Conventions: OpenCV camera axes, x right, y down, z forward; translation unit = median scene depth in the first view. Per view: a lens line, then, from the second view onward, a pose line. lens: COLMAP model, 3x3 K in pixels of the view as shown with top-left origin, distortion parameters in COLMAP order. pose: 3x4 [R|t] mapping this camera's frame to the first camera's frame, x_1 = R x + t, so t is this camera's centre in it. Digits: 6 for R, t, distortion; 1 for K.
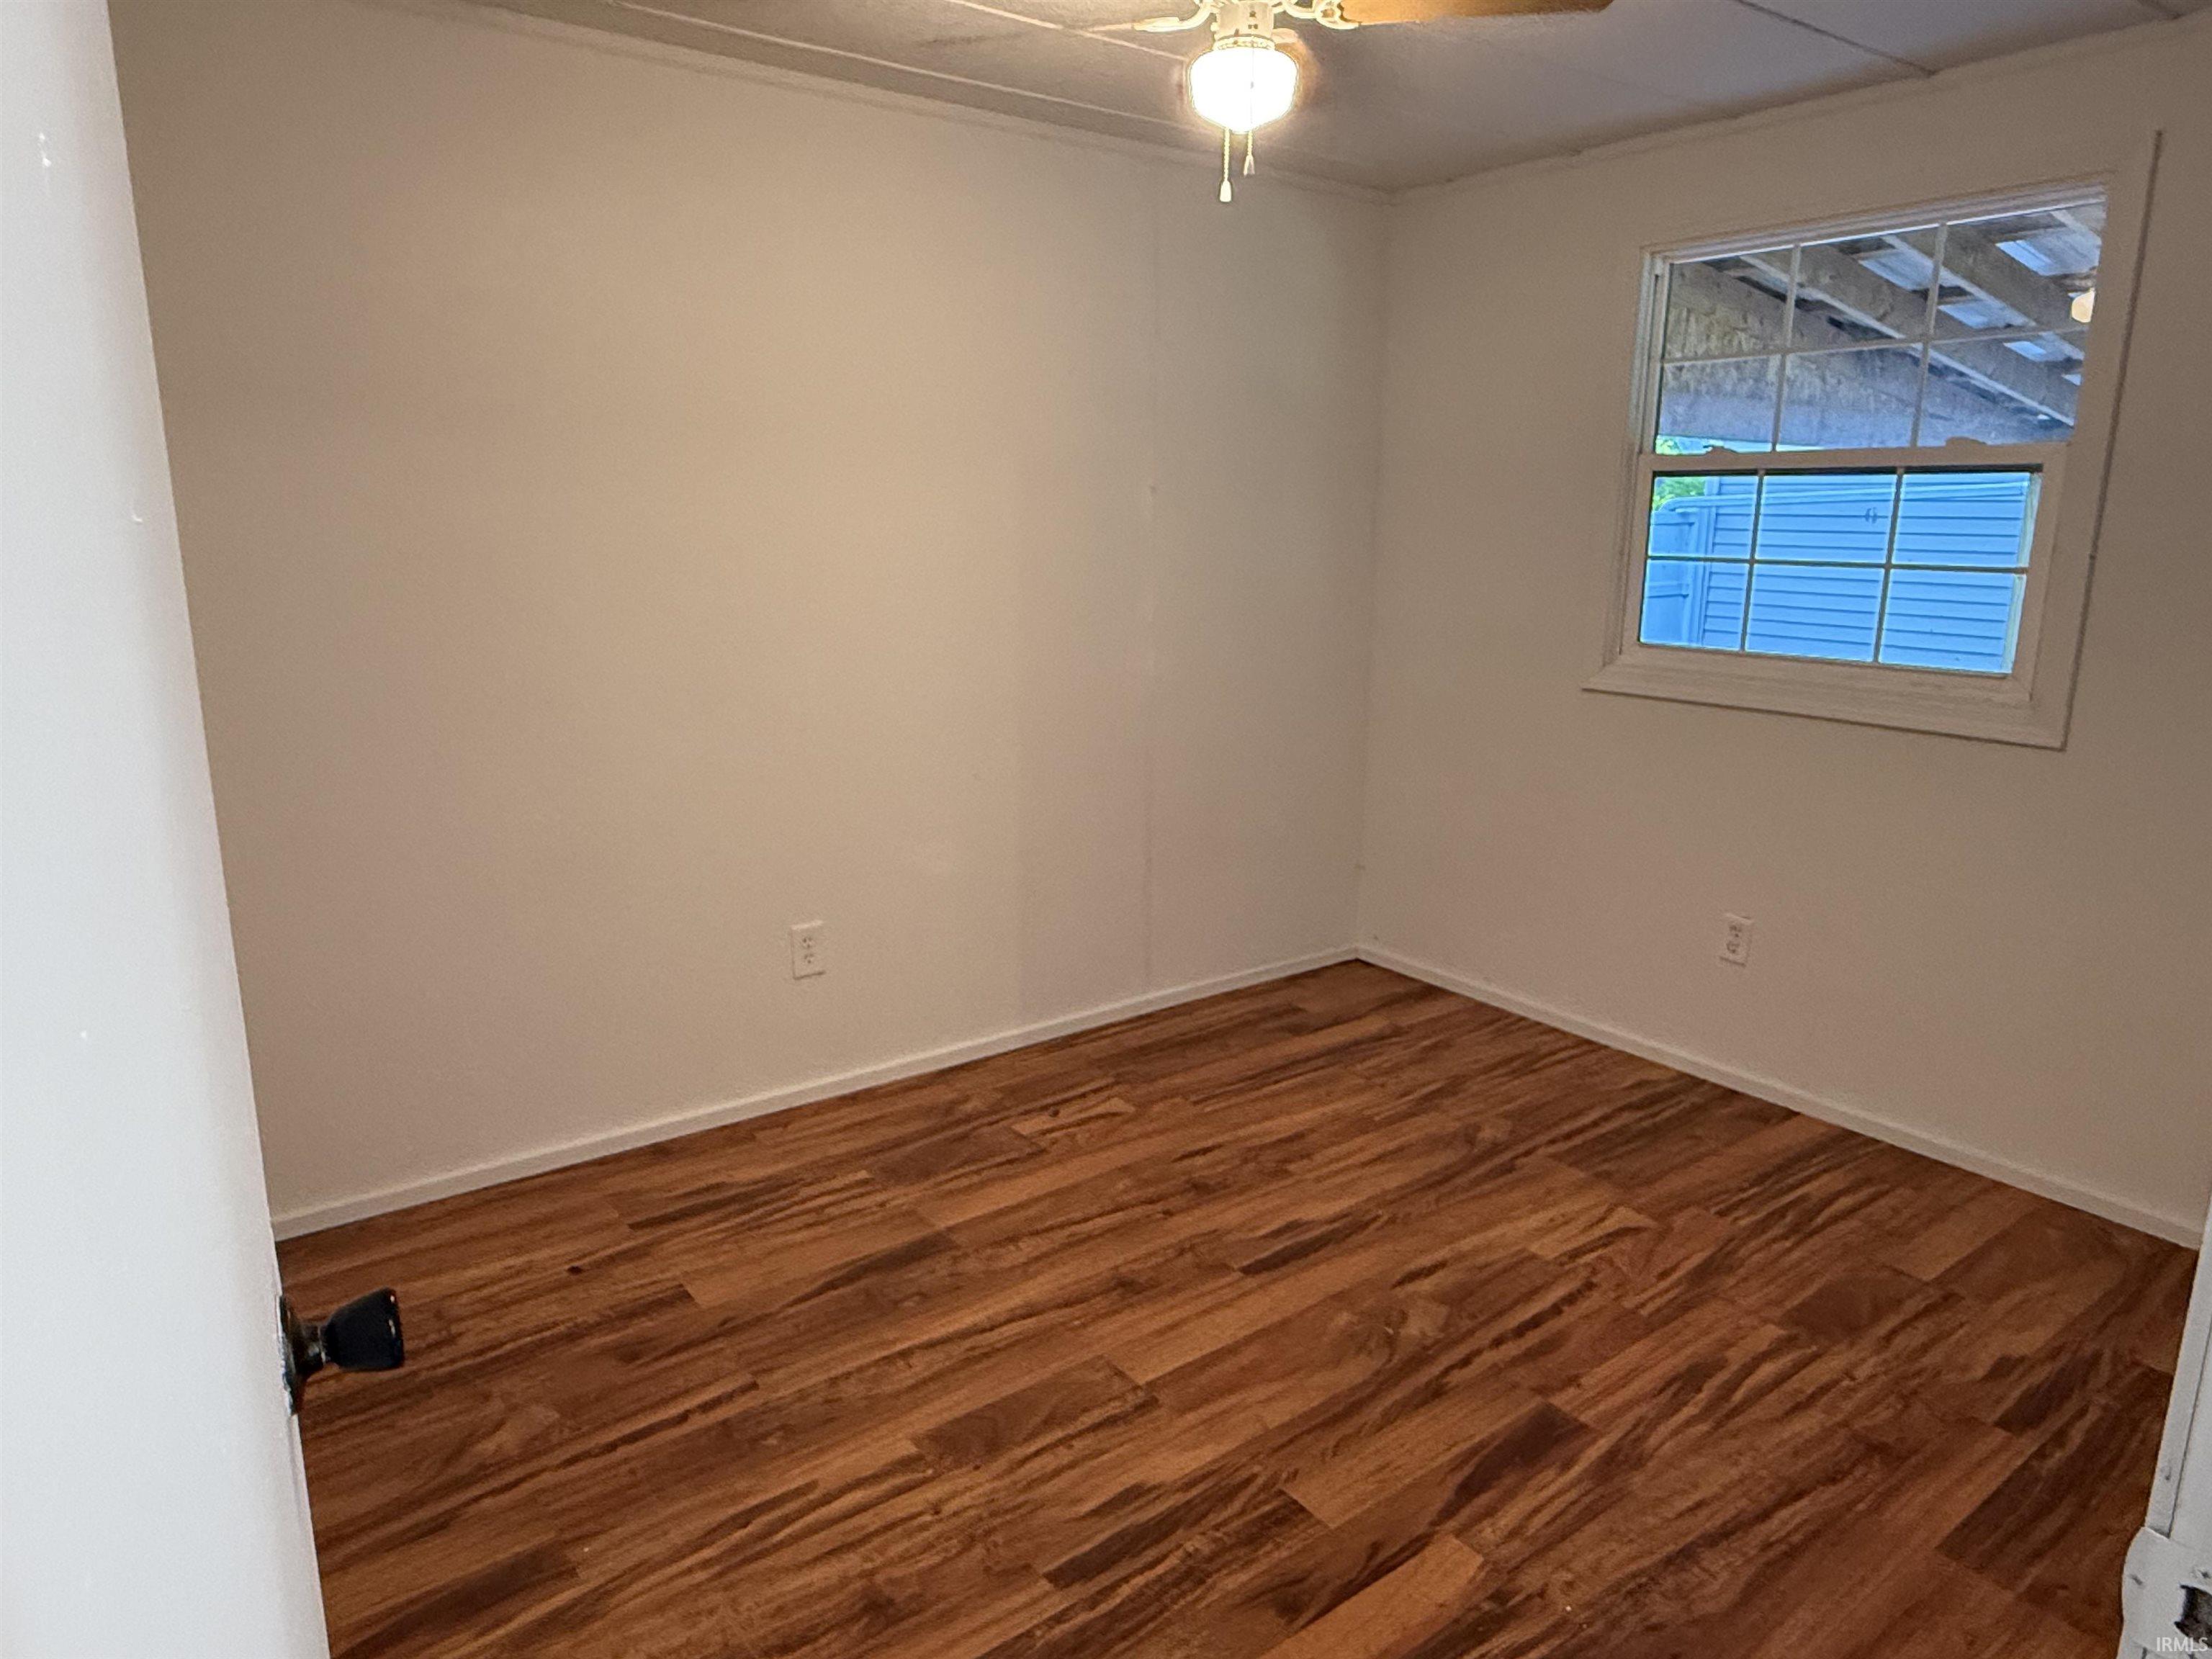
lens RADIAL K [[1398.6, 0, 1097.7], [0, 1398.6, 824.2], [0, 0, 1]] dist [0.004127, -0.000086]
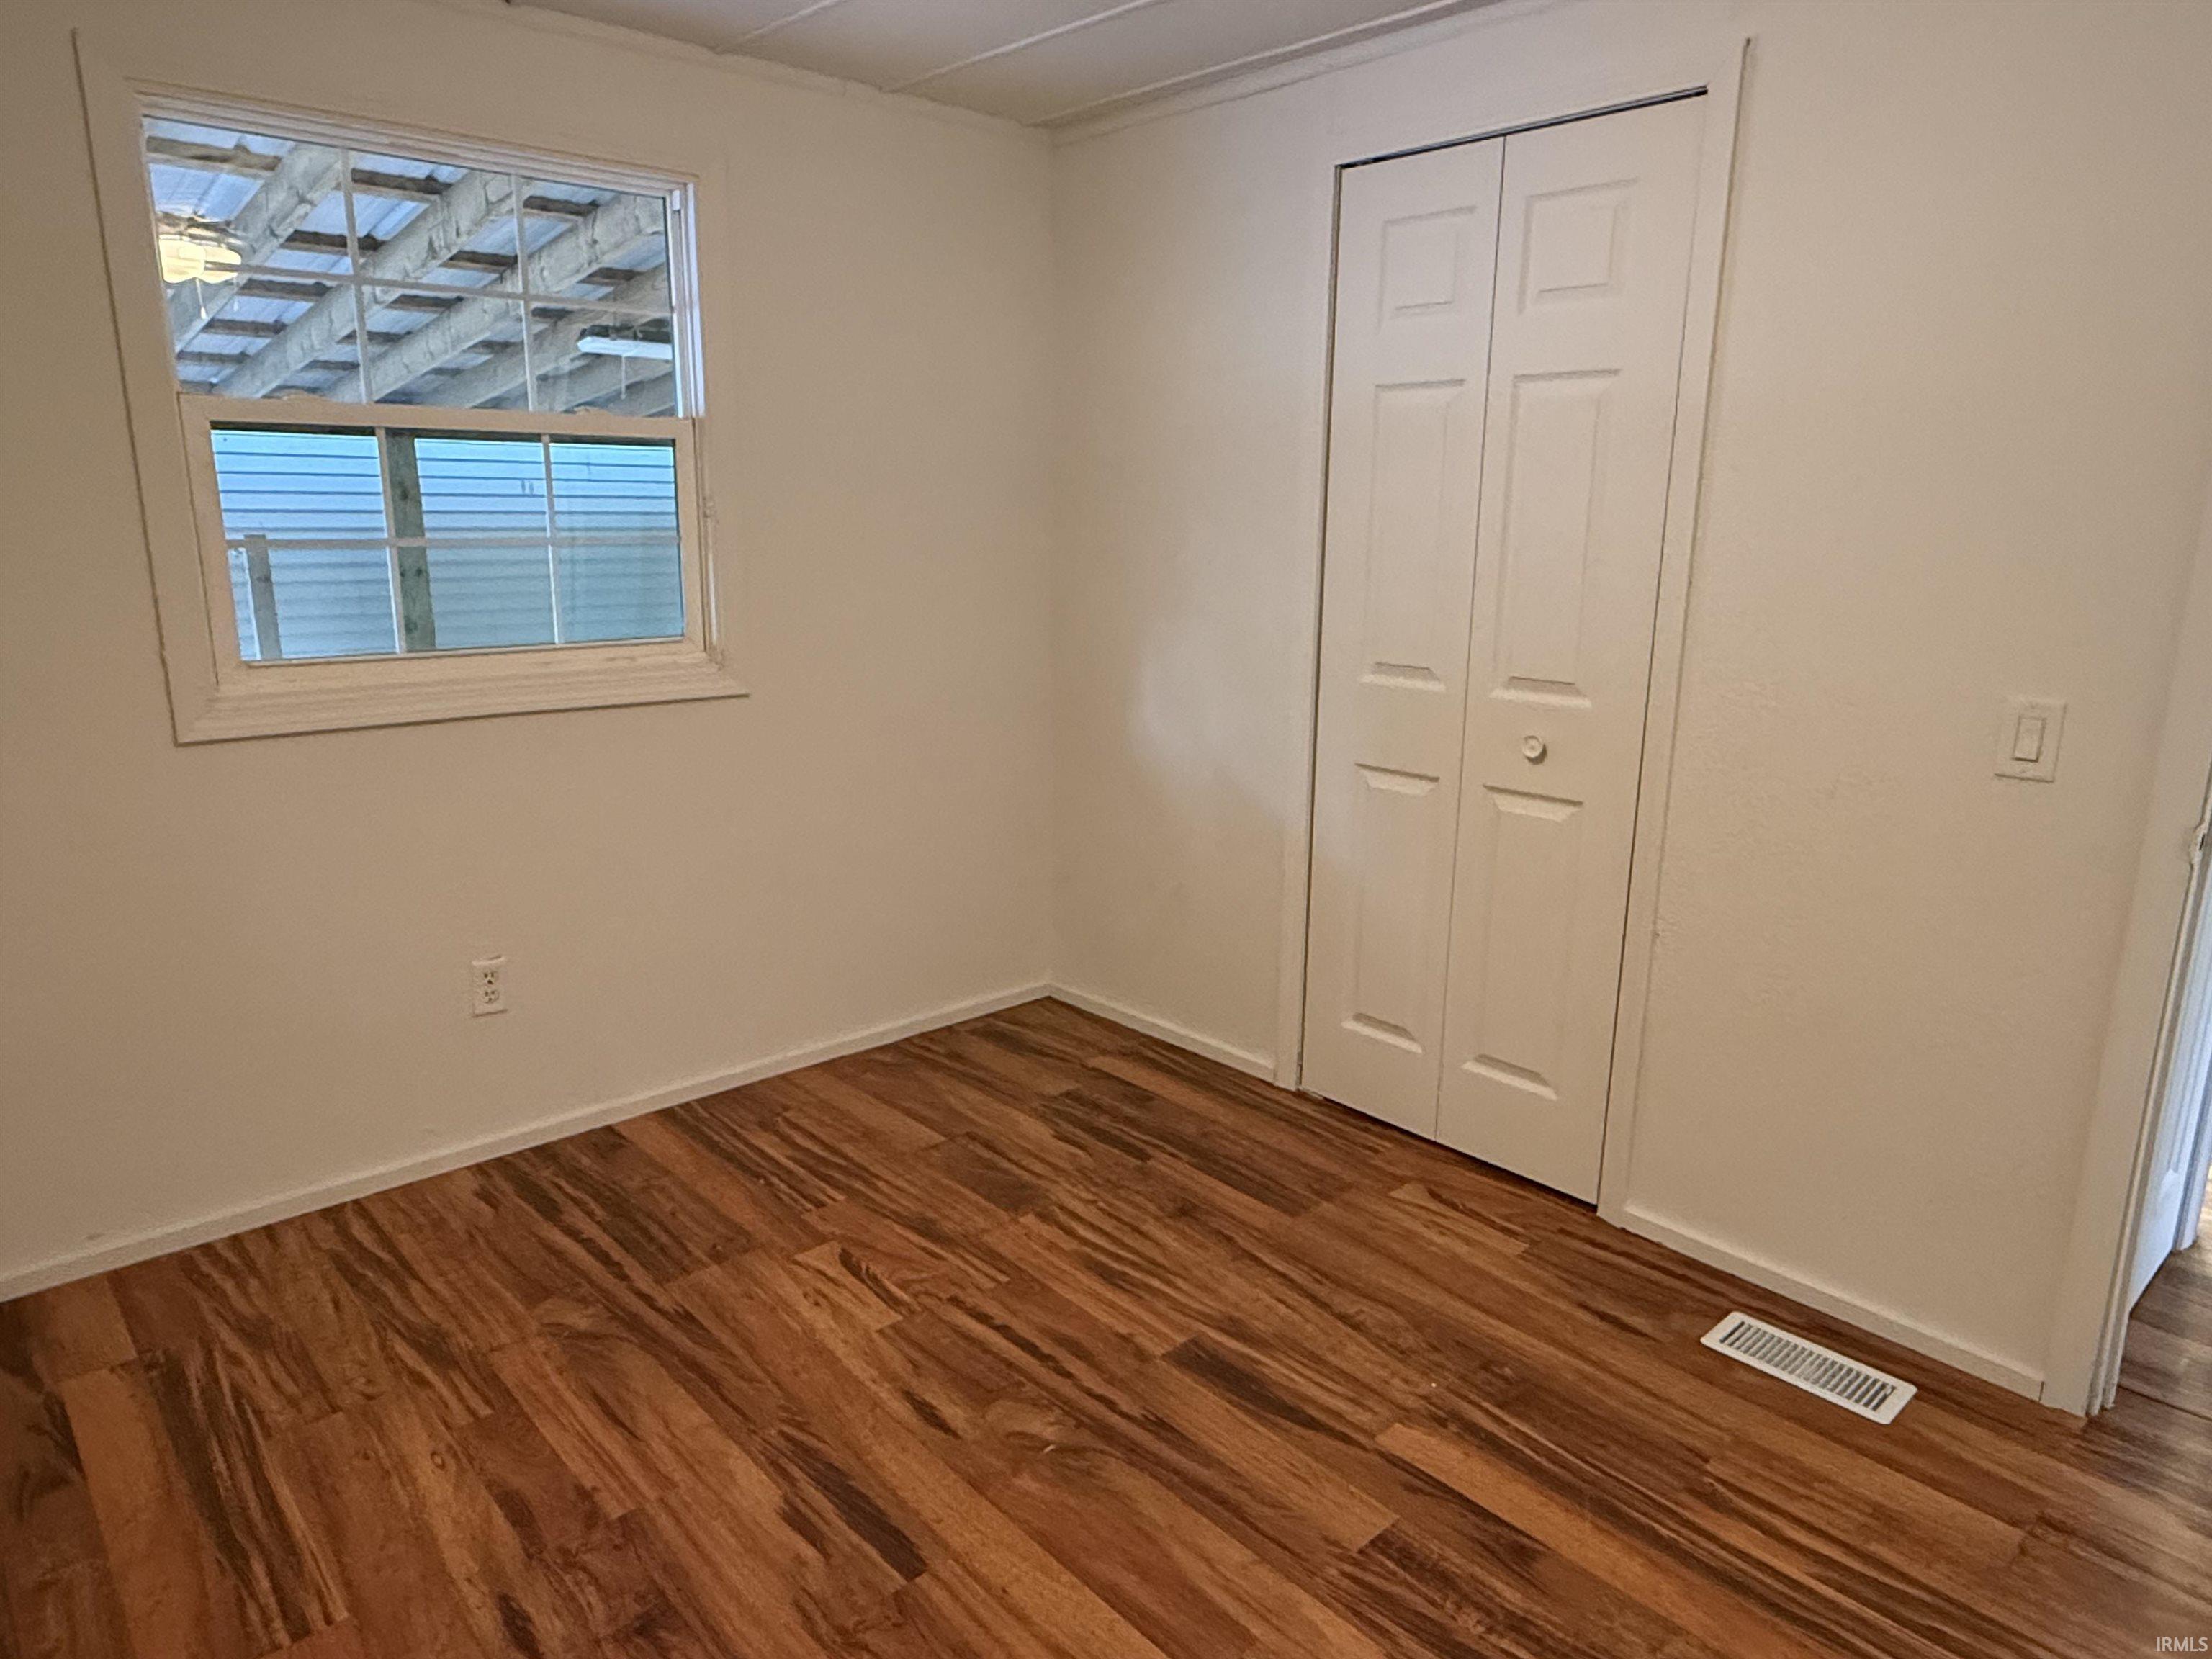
lens RADIAL K [[1398.6, 0, 1097.7], [0, 1398.6, 824.2], [0, 0, 1]] dist [0.004127, -0.000086]
pose [[-0.091985, -0.238714, 0.966723, -0.464544], [0.208460, 0.944710, 0.253114, -0.184075], [-0.973696, 0.224806, -0.037137, 0.800213]]
